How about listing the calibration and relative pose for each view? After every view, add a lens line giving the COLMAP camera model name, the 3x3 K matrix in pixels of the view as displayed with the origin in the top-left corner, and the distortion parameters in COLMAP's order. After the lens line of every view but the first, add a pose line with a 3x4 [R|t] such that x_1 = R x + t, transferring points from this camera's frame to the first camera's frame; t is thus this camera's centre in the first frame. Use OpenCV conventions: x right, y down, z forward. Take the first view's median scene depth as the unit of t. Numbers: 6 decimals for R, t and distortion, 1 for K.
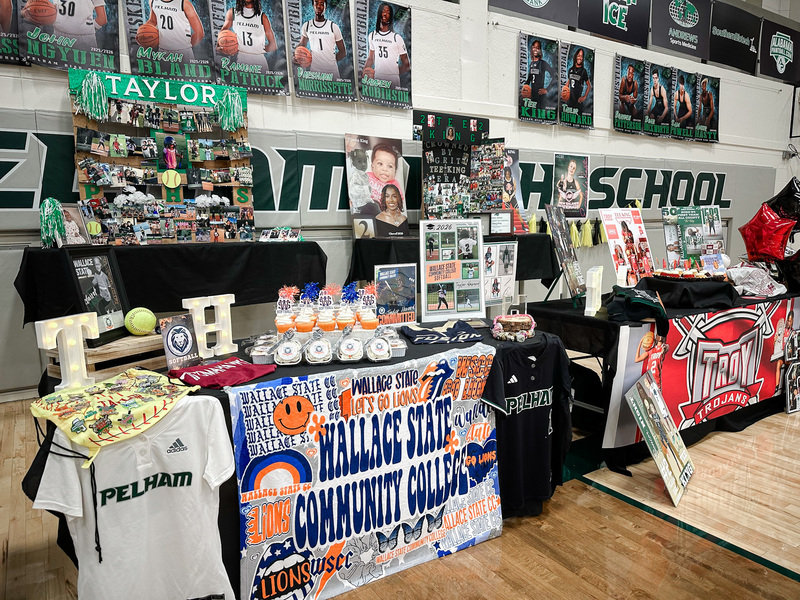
lens RADIAL K [[548.0, 0, 400.0], [0, 548.0, 300.0], [0, 0, 1]] dist [0.142608, -0.228652]
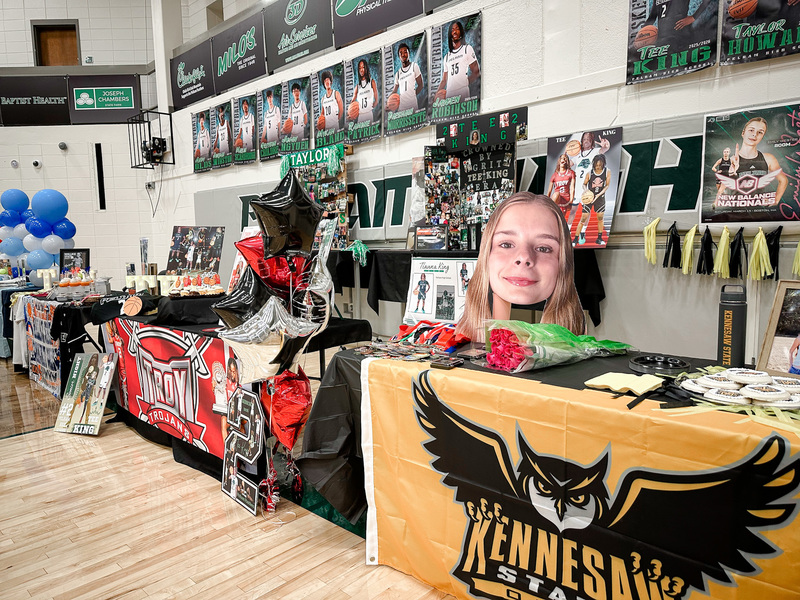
lens RADIAL K [[548.0, 0, 400.0], [0, 548.0, 300.0], [0, 0, 1]] dist [0.142608, -0.228652]
pose [[0.259784, 0.109729, -0.959412, 0.946608], [-0.116980, 0.989782, 0.081527, -0.093883], [0.958555, 0.091052, 0.269965, 0.647866]]
